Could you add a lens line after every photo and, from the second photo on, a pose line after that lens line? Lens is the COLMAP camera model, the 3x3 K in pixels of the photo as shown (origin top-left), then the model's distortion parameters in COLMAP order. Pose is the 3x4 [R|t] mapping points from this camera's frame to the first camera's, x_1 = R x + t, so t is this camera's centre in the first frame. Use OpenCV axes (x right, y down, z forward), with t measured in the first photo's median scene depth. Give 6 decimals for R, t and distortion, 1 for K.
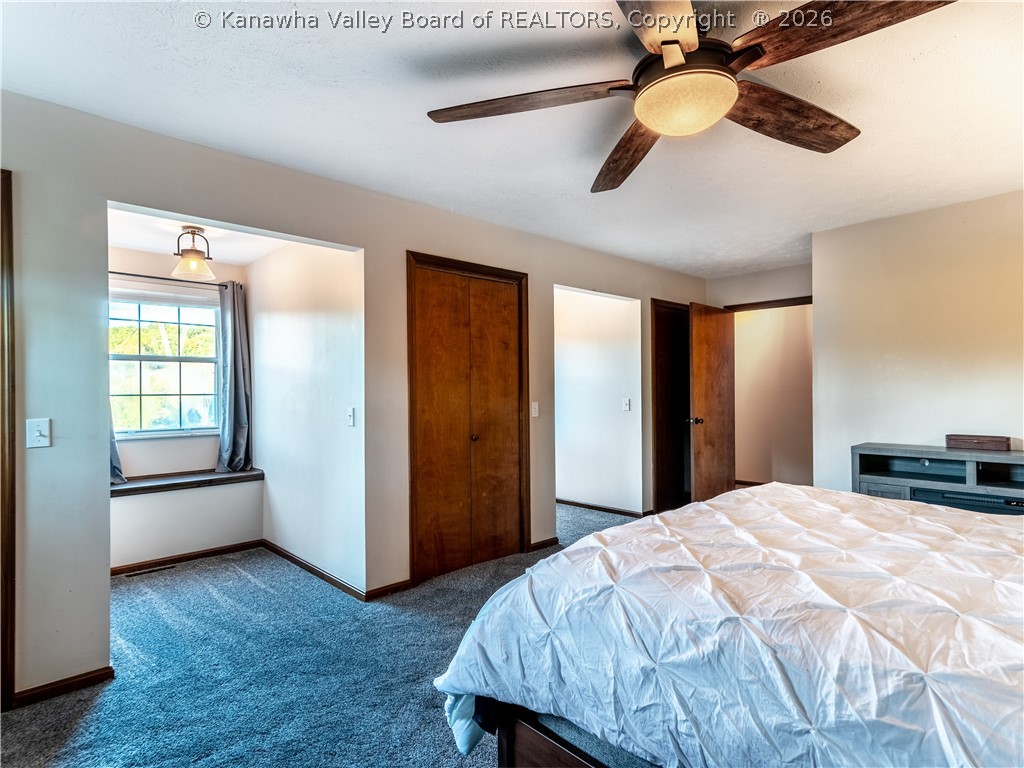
lens RADIAL K [[557.4, 0, 512.0], [0, 557.4, 384.0], [0, 0, 1]] dist [0.012495, -0.000637]
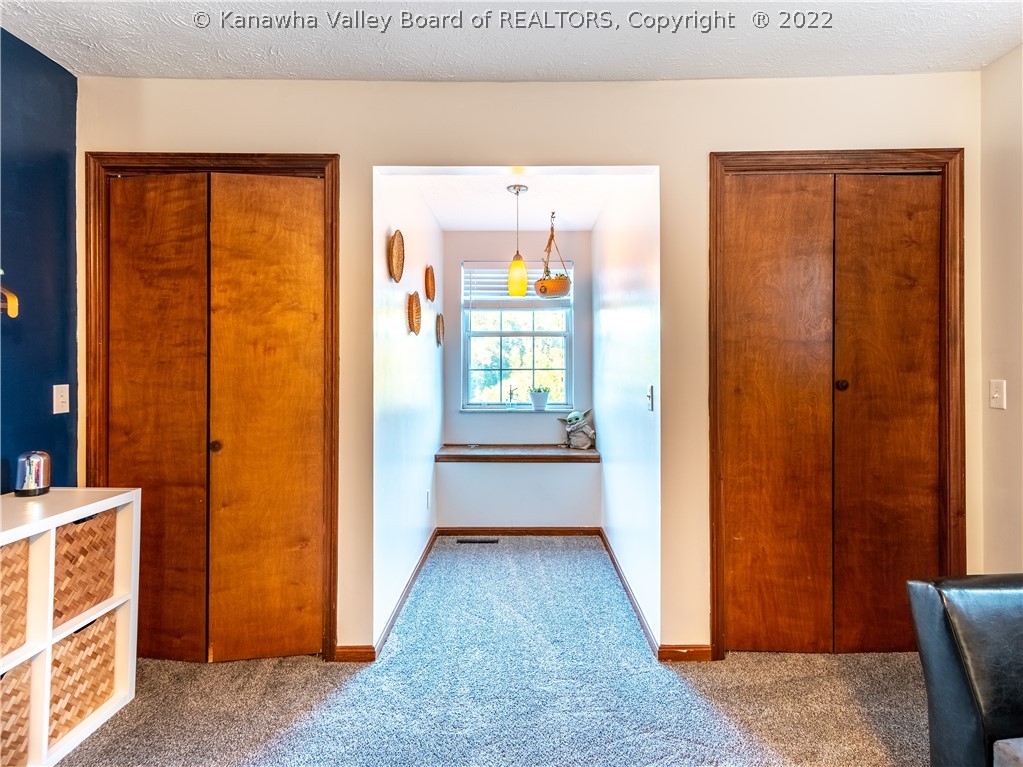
lens RADIAL K [[541.1, 0, 511.9], [0, 541.1, 365.8], [0, 0, 1]] dist [0.002108, 0.000164]
pose [[0.724193, -0.004514, -0.689583, 0.075287], [0.010787, 0.999930, 0.004782, 0.009341], [0.689513, -0.010902, 0.724191, 0.316741]]
